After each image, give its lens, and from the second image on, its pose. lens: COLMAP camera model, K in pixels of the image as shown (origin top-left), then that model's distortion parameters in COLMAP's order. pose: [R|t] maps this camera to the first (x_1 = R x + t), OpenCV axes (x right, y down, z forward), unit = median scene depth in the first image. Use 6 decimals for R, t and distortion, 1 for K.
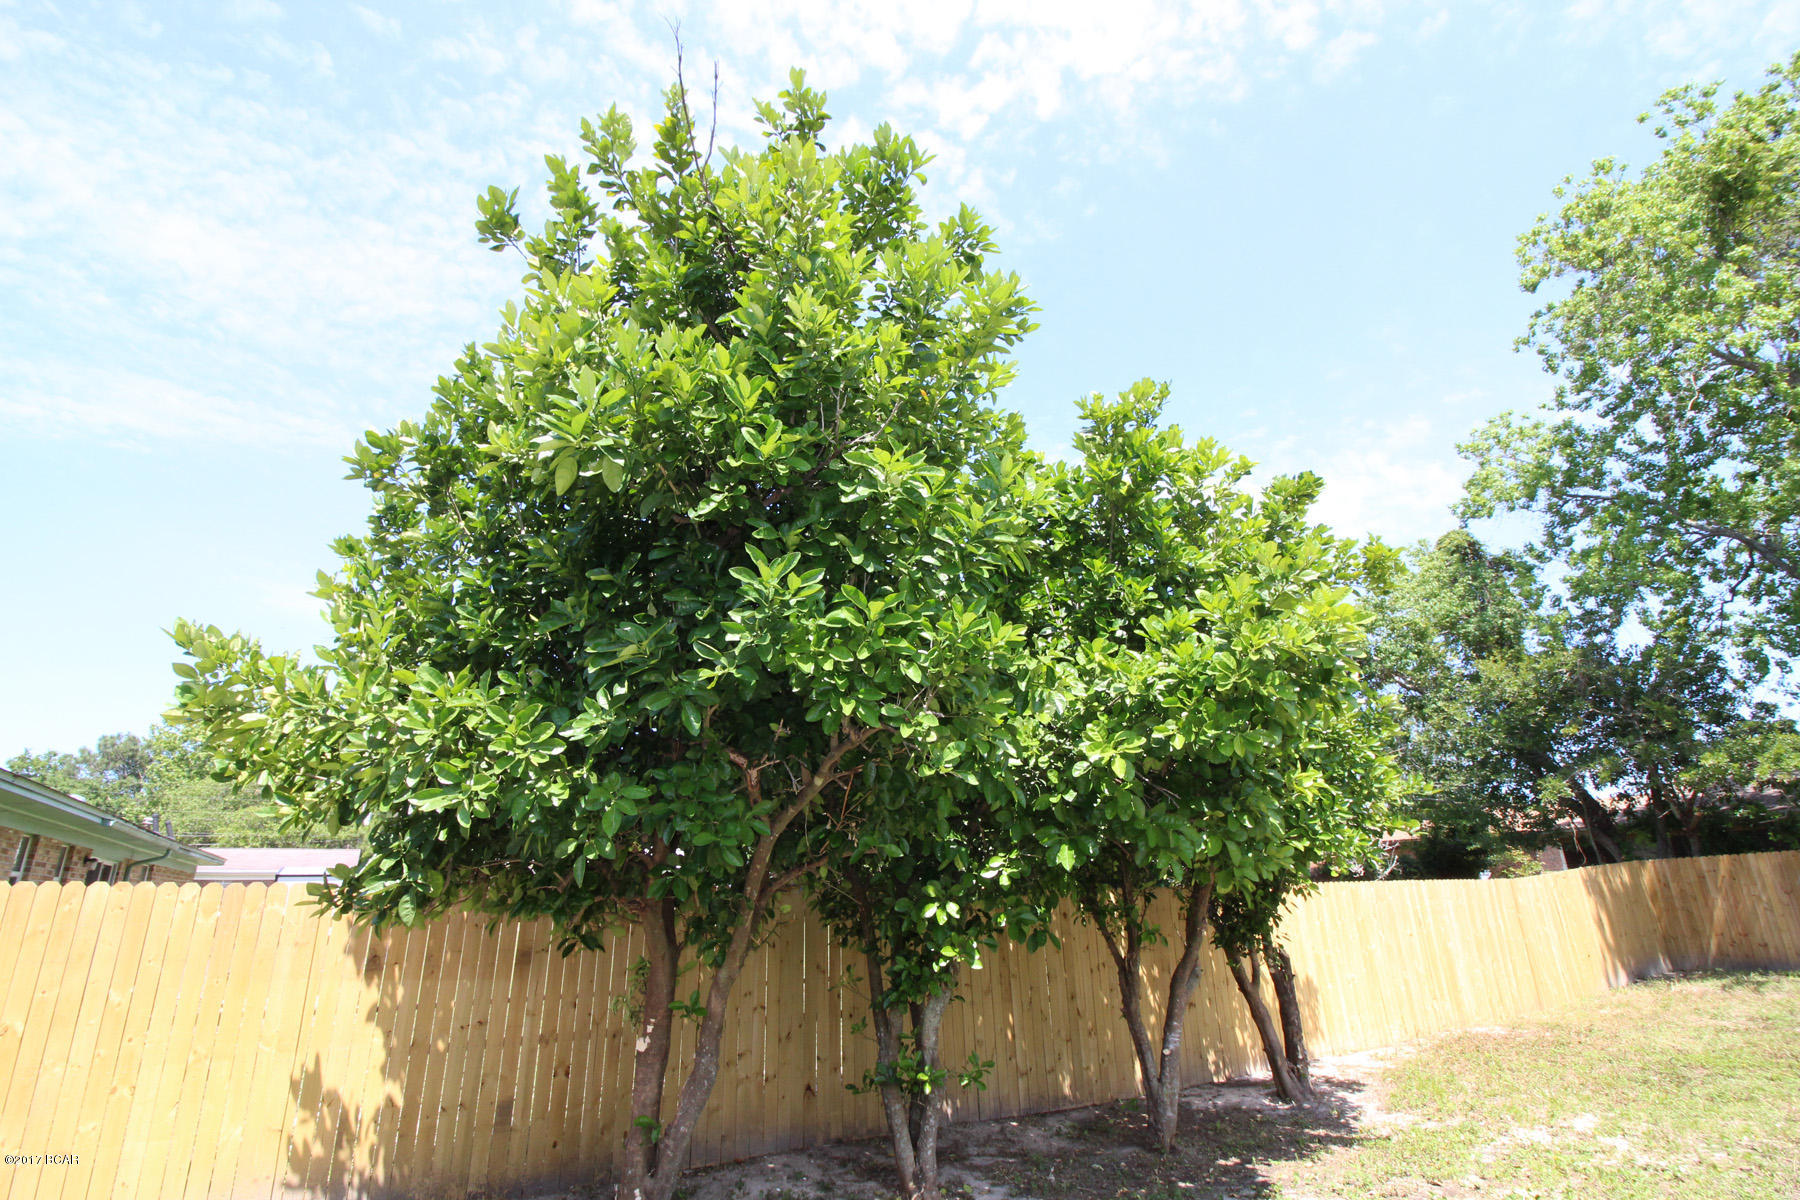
lens RADIAL K [[841.0, 0, 881.4], [0, 841.0, 584.3], [0, 0, 1]] dist [0.001748, -0.015411]
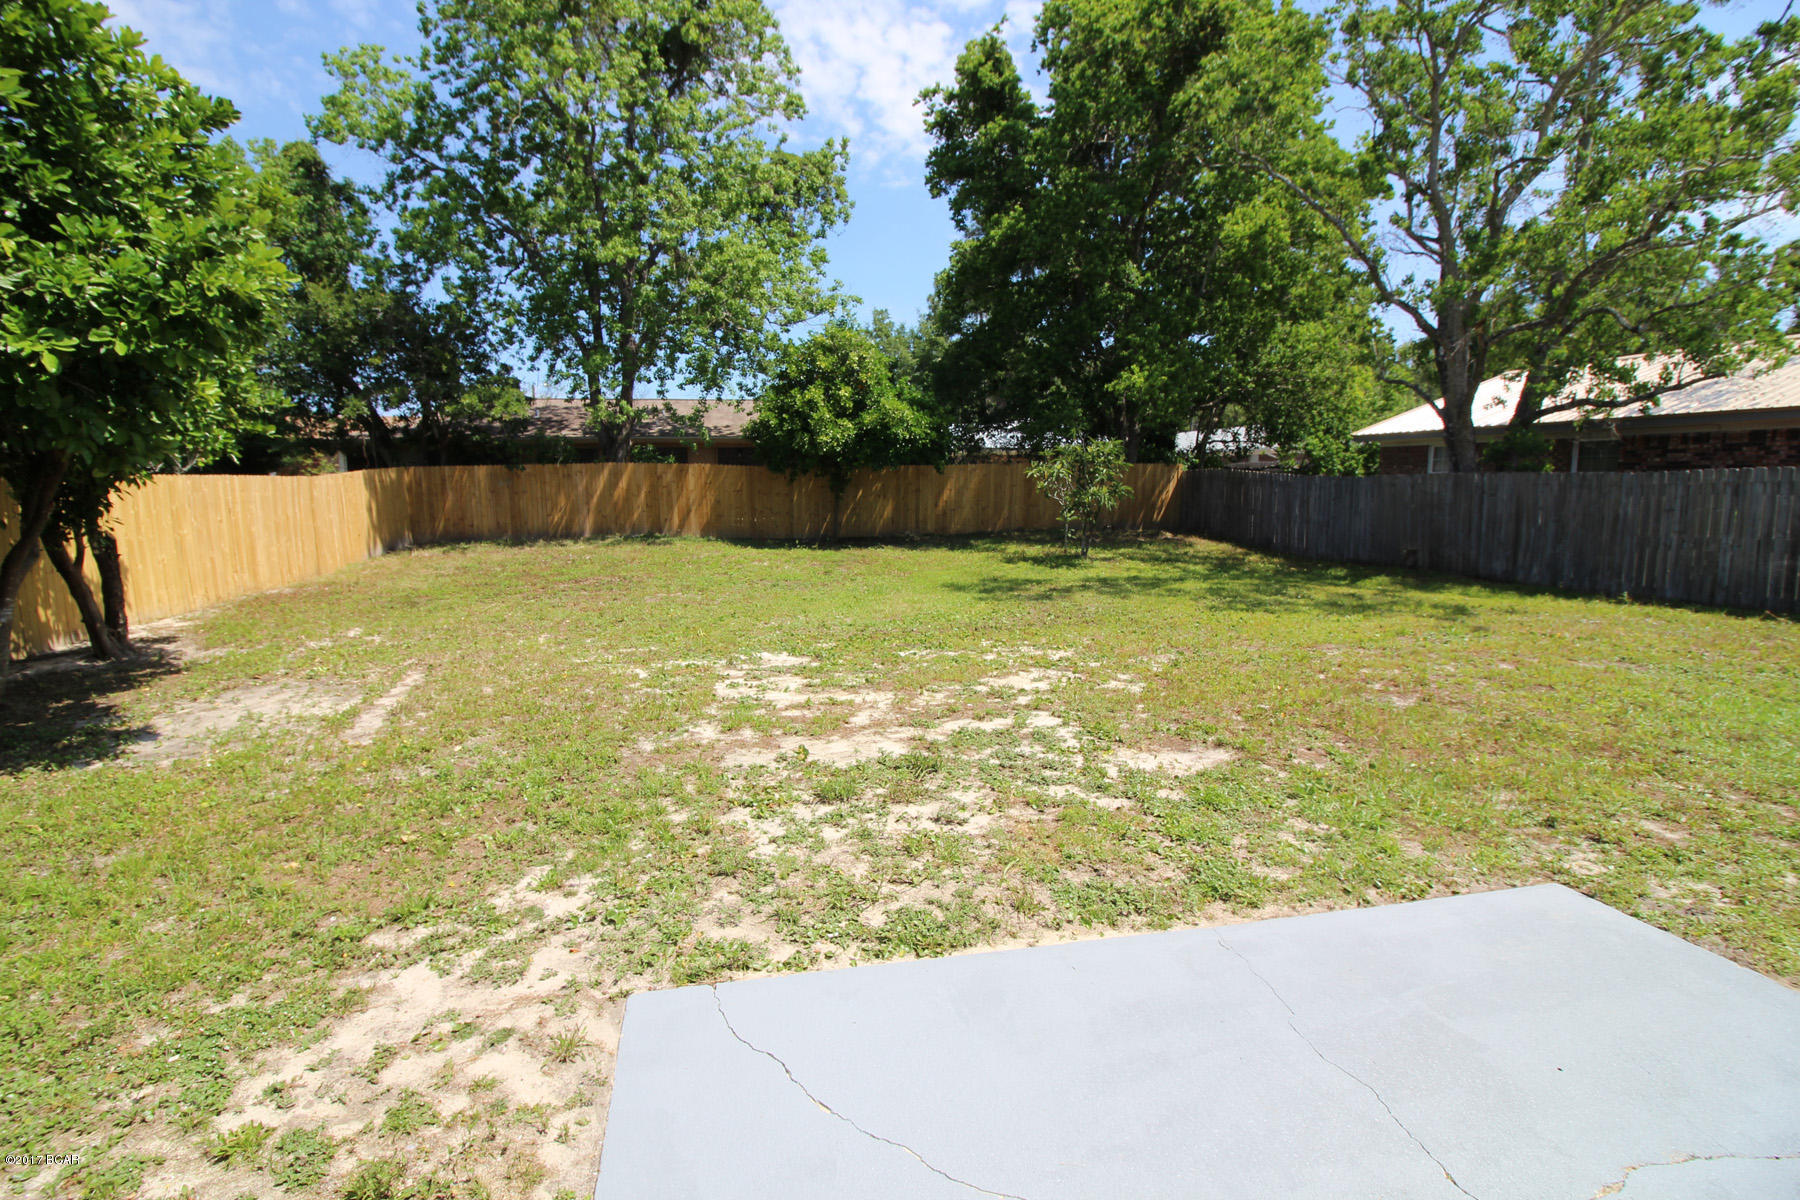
lens RADIAL K [[841.0, 0, 881.4], [0, 841.0, 584.3], [0, 0, 1]] dist [0.001748, -0.015411]
pose [[0.327736, -0.104910, 0.938926, -0.101294], [-0.323554, 0.921255, 0.215873, -0.024554], [-0.887638, -0.374543, 0.267985, -0.088554]]
